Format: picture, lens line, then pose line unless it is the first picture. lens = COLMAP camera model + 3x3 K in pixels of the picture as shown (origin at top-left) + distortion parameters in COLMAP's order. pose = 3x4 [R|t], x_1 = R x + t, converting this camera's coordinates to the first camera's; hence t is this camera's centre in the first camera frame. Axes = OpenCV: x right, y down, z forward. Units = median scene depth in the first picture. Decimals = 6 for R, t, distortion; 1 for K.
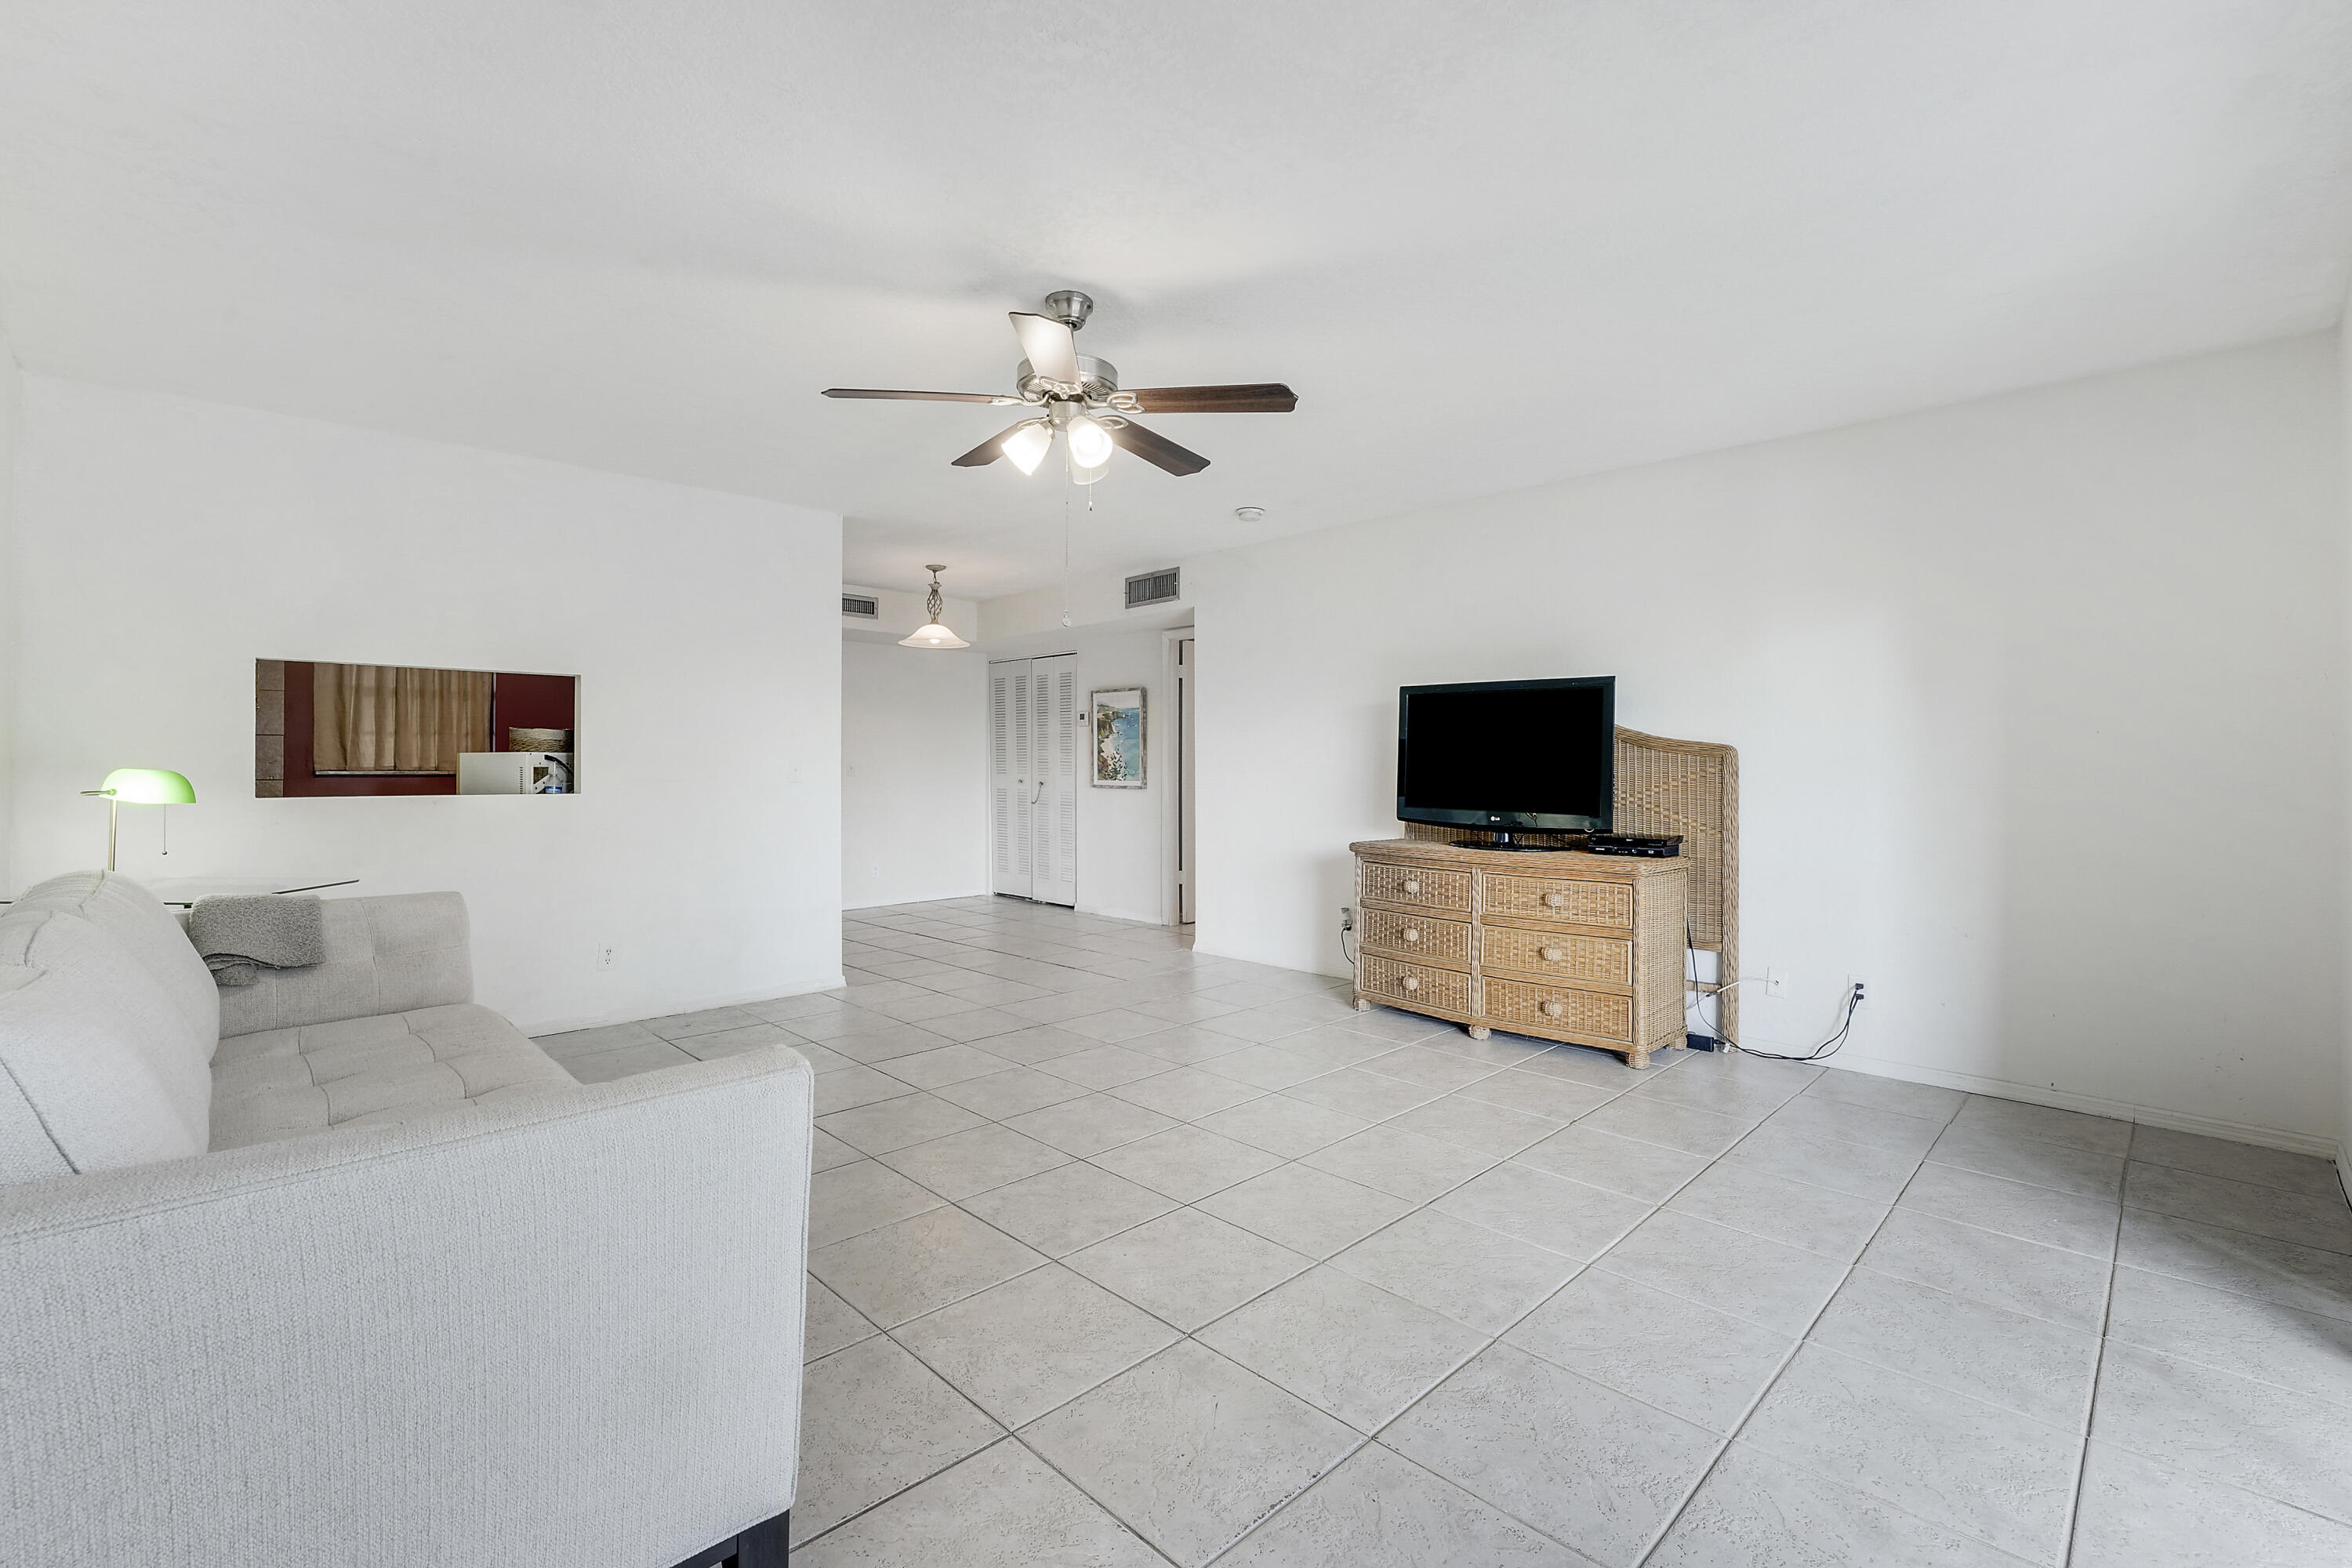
lens RADIAL K [[1042.3, 0, 1186.8], [0, 1042.3, 766.7], [0, 0, 1]] dist [-0.011571, 0.000863]
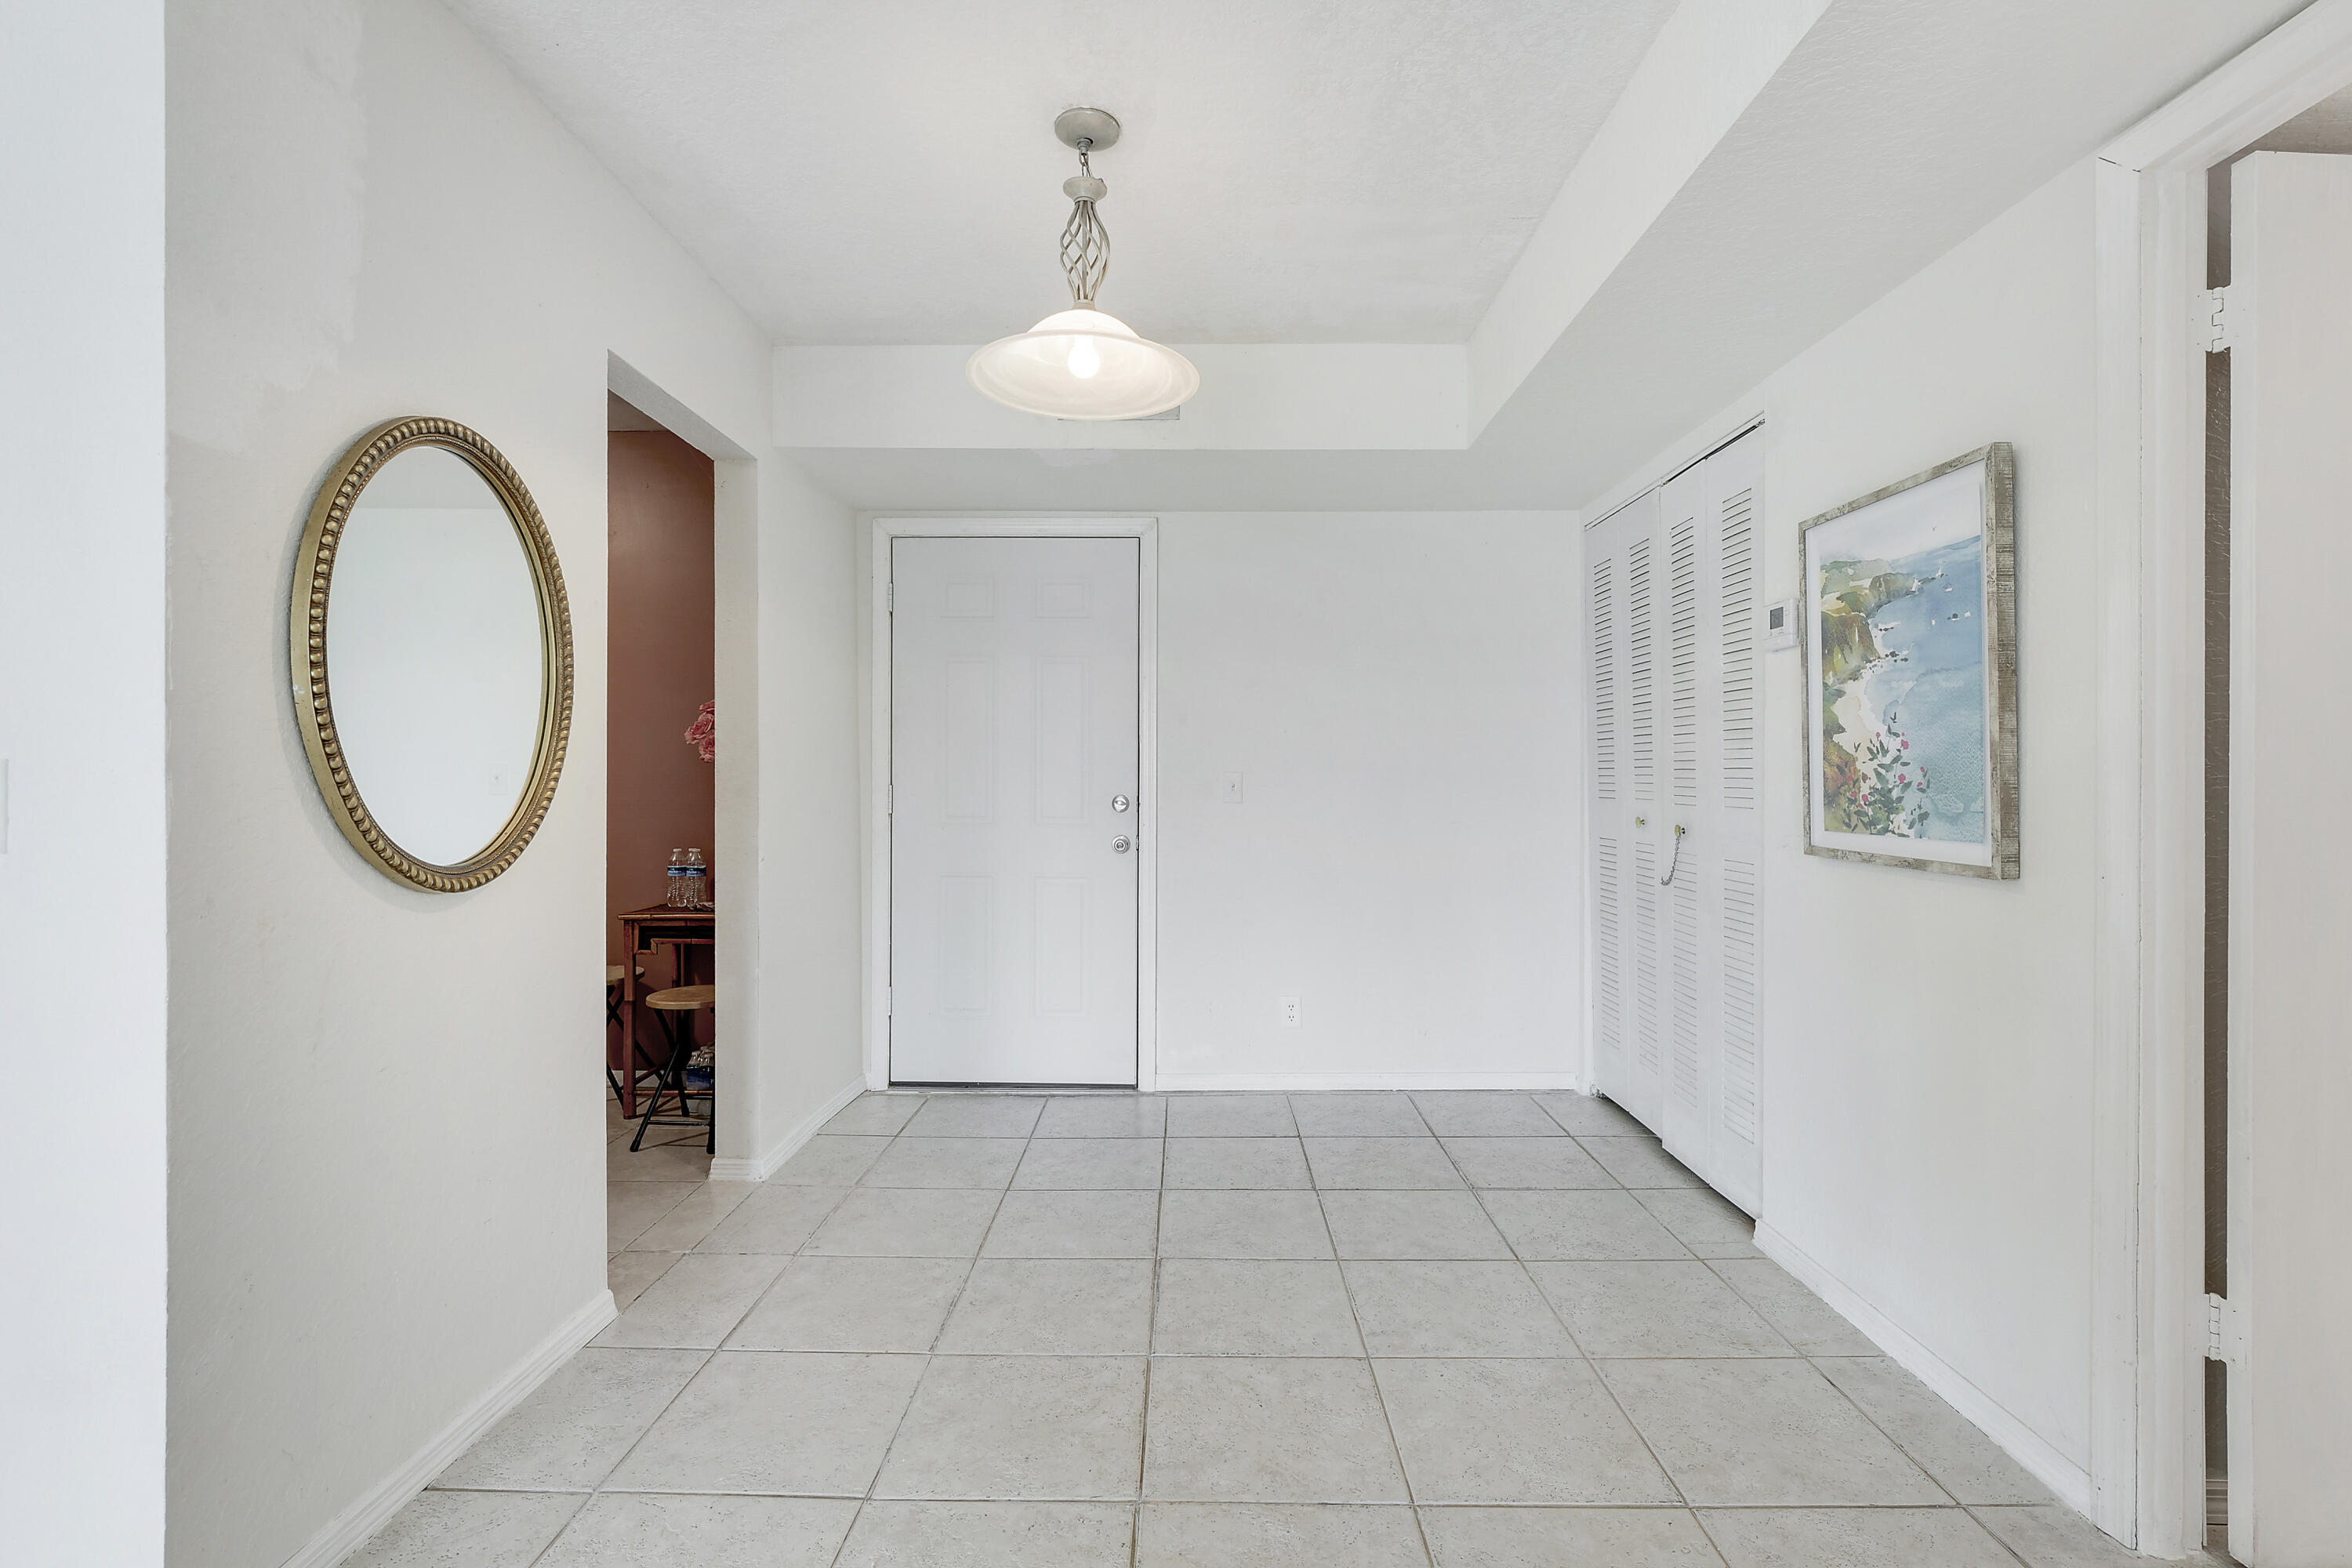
lens RADIAL K [[1093.2, 0, 1180.9], [0, 1093.2, 773.2], [0, 0, 1]] dist [0.001827, 0.000109]
pose [[0.712442, -0.002859, -0.701725, -0.000456], [-0.000708, 0.999988, -0.004793, -0.001153], [0.701730, 0.003911, 0.712432, 0.660768]]
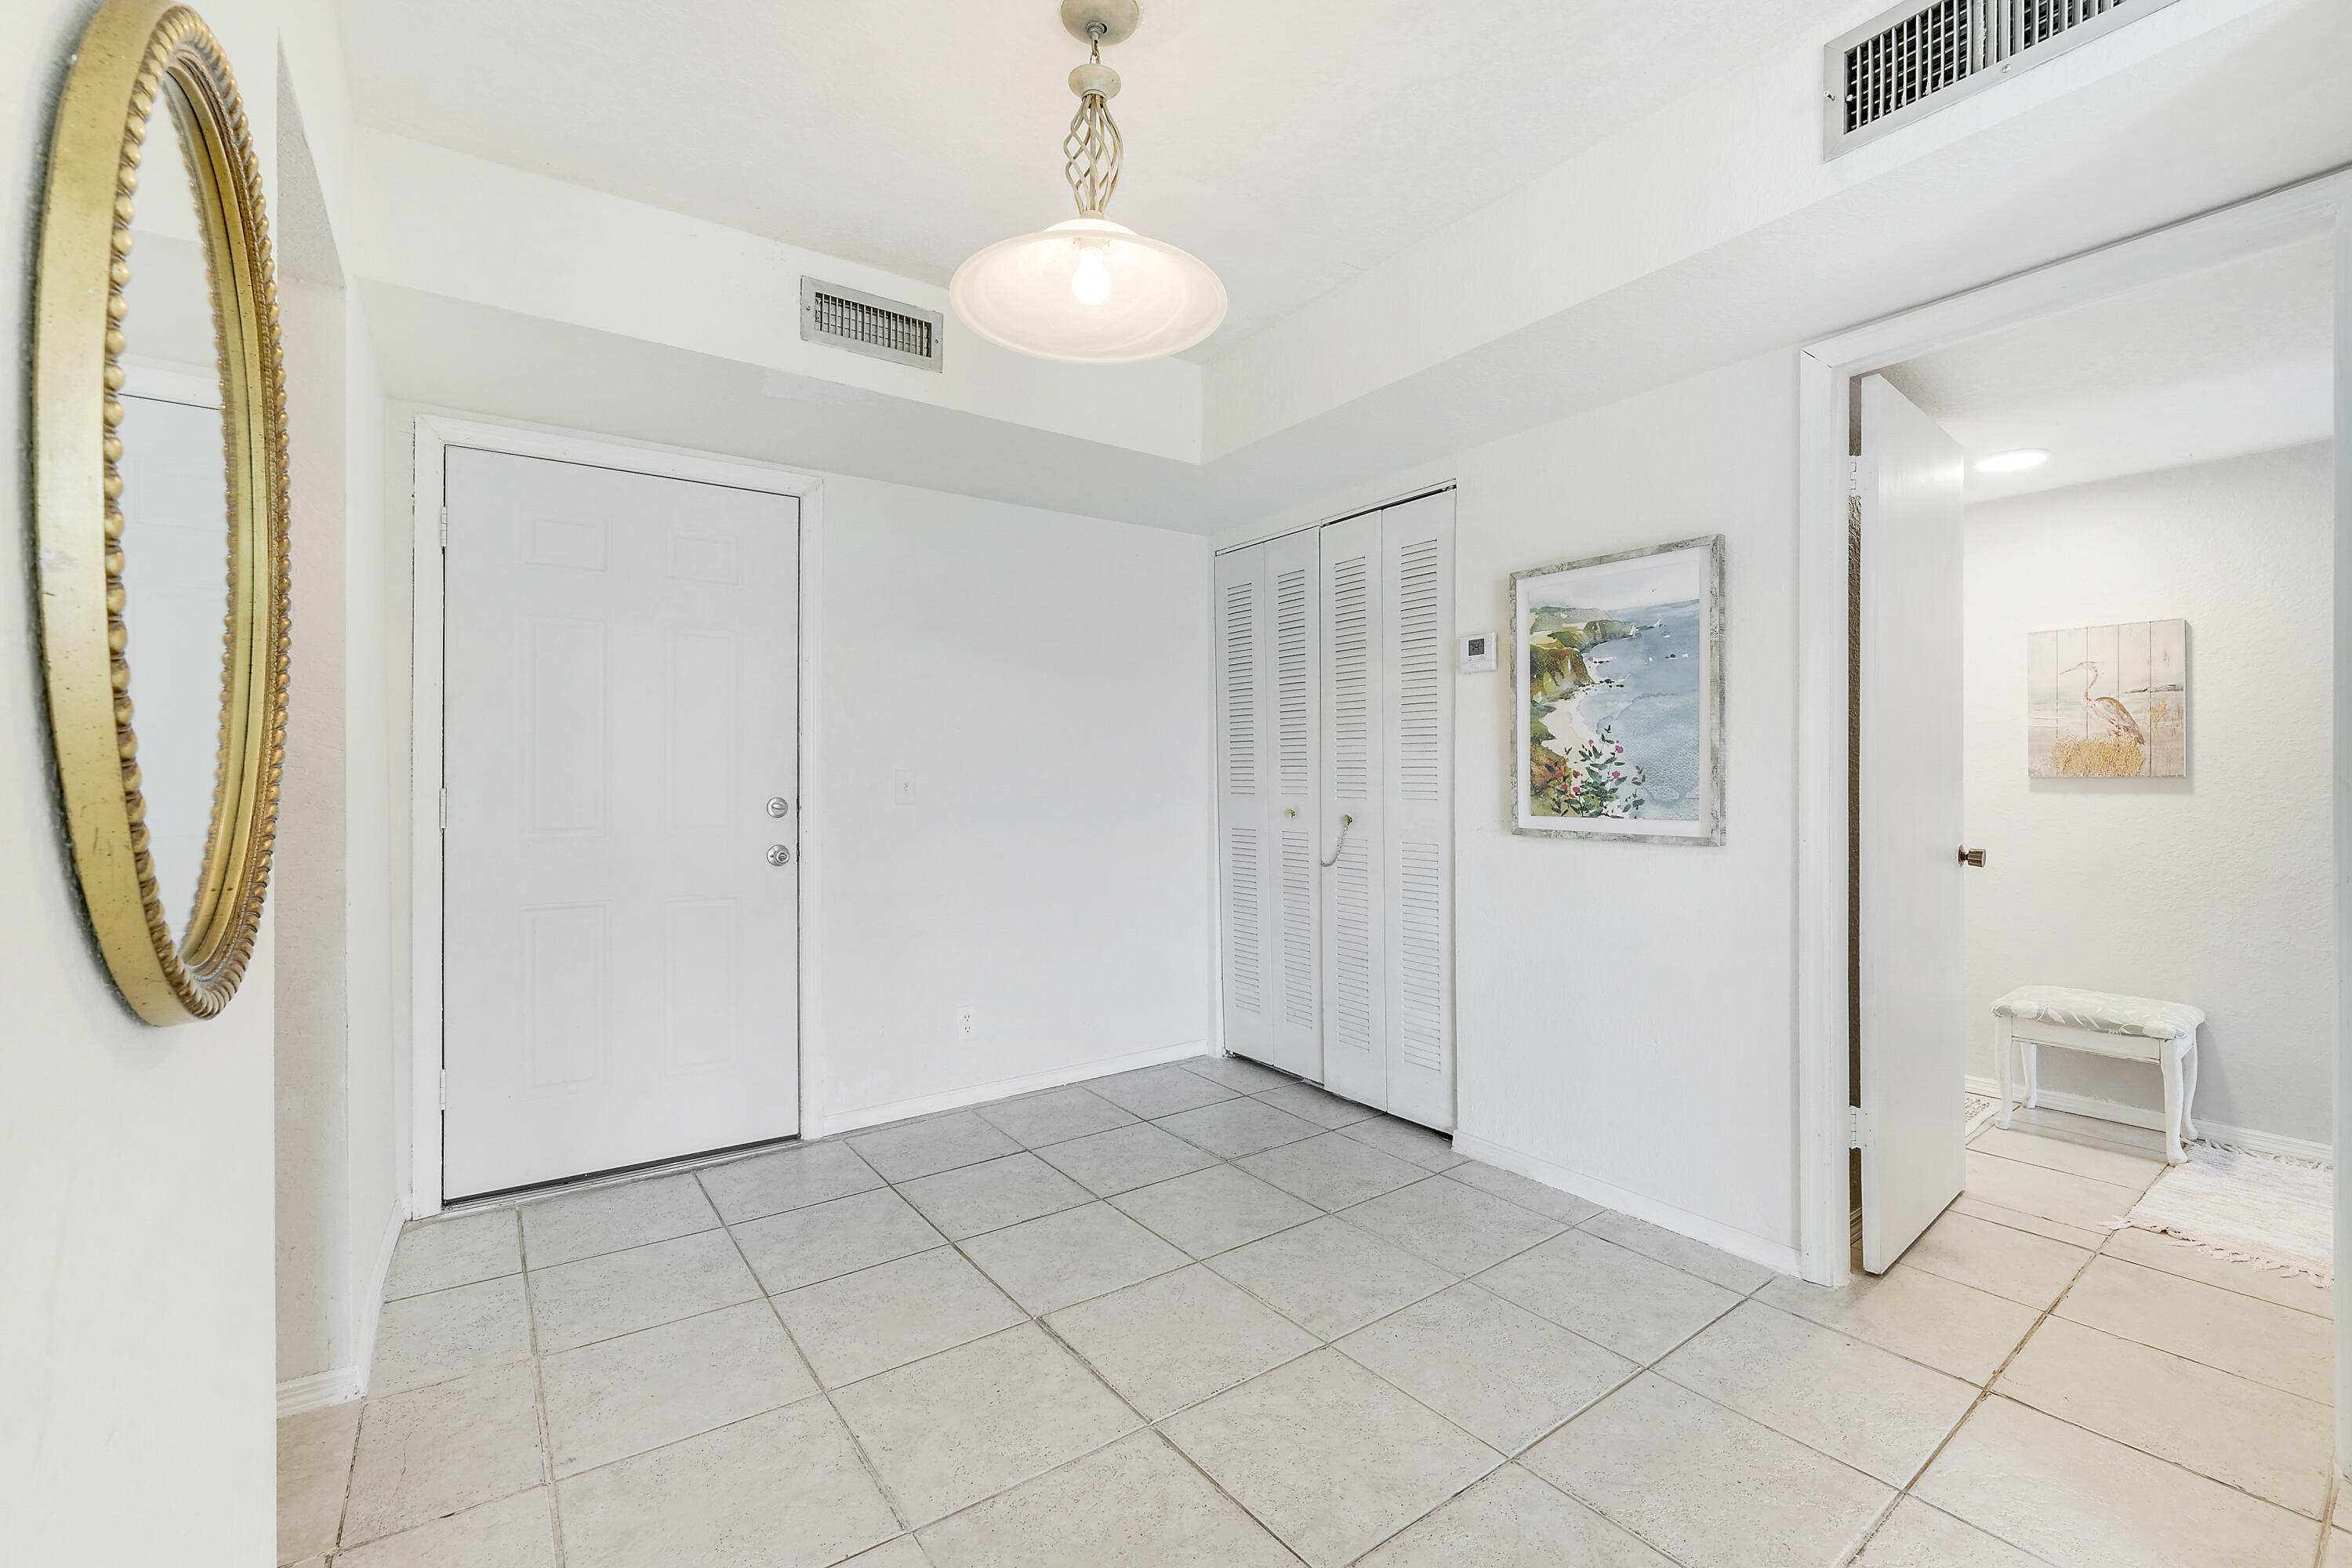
lens RADIAL K [[1012.0, 0, 1218.4], [0, 1012.0, 775.6], [0, 0, 1]] dist [-0.003318, -0.010386]
pose [[0.991754, -0.002578, -0.128129, -0.148841], [0.002268, 0.999994, -0.002569, -0.000415], [0.128135, 0.002257, 0.991754, 0.631194]]
